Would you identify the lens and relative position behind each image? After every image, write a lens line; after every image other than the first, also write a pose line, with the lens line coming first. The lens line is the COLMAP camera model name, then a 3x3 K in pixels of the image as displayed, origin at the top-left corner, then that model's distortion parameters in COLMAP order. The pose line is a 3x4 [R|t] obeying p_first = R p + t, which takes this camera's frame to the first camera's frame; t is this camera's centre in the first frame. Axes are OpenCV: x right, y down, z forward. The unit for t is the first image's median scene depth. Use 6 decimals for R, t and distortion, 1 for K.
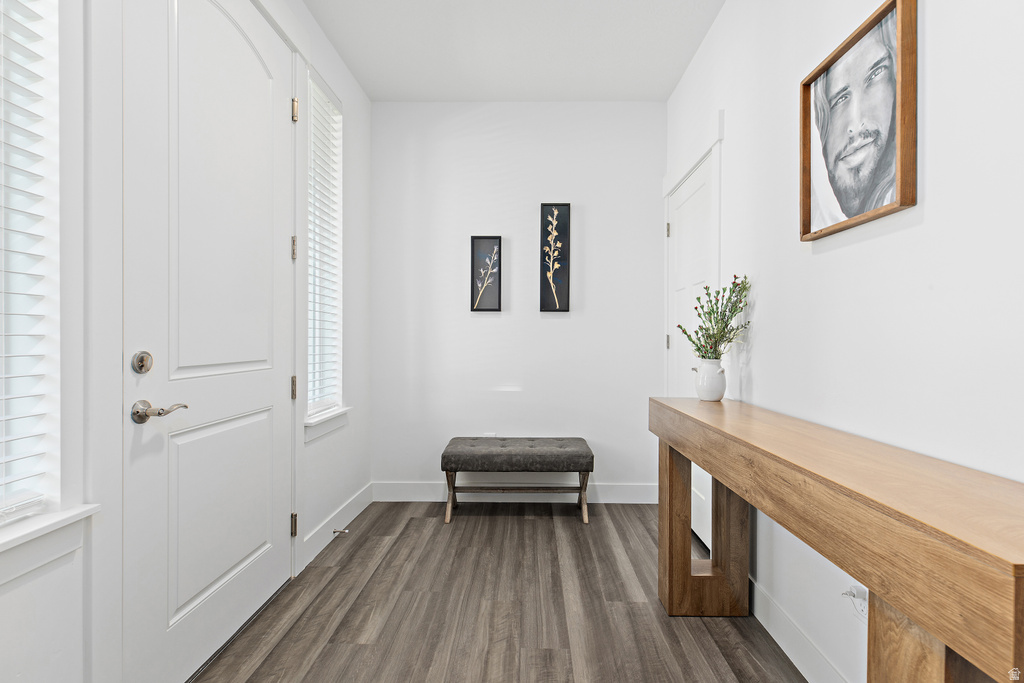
lens RADIAL K [[478.4, 0, 518.3], [0, 478.4, 337.2], [0, 0, 1]] dist [0.005738, -0.000093]
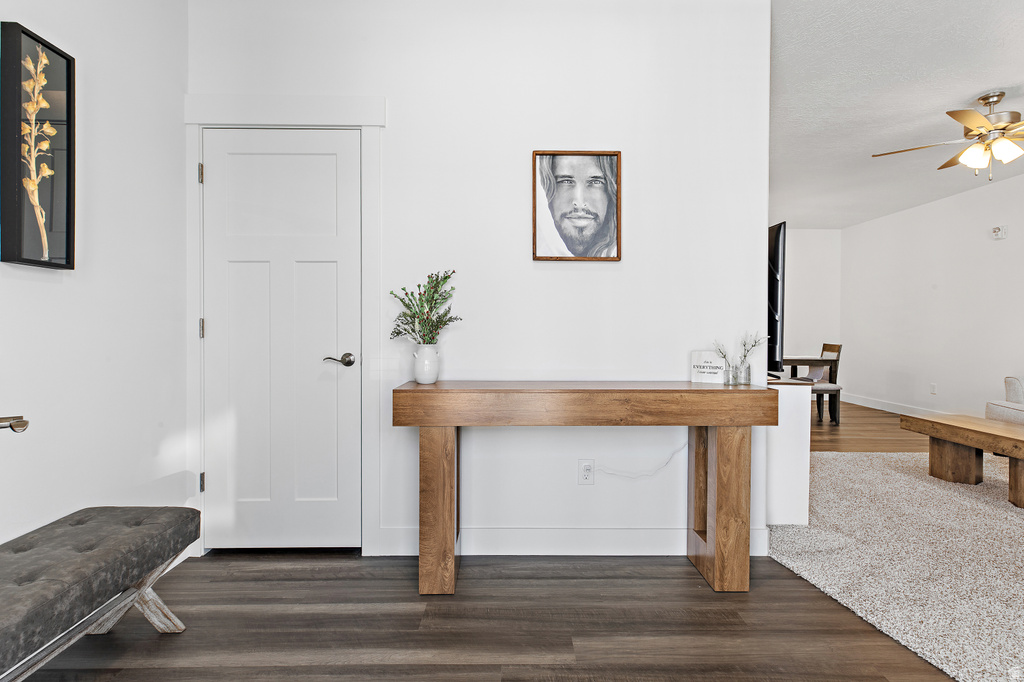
lens RADIAL K [[478.4, 0, 527.6], [0, 478.4, 329.7], [0, 0, 1]] dist [0.005738, -0.000093]
pose [[-0.047413, -0.004044, 0.998867, -0.963303], [-0.008429, 0.999958, 0.003648, 0.011095], [-0.998840, -0.008246, -0.047445, 1.197729]]
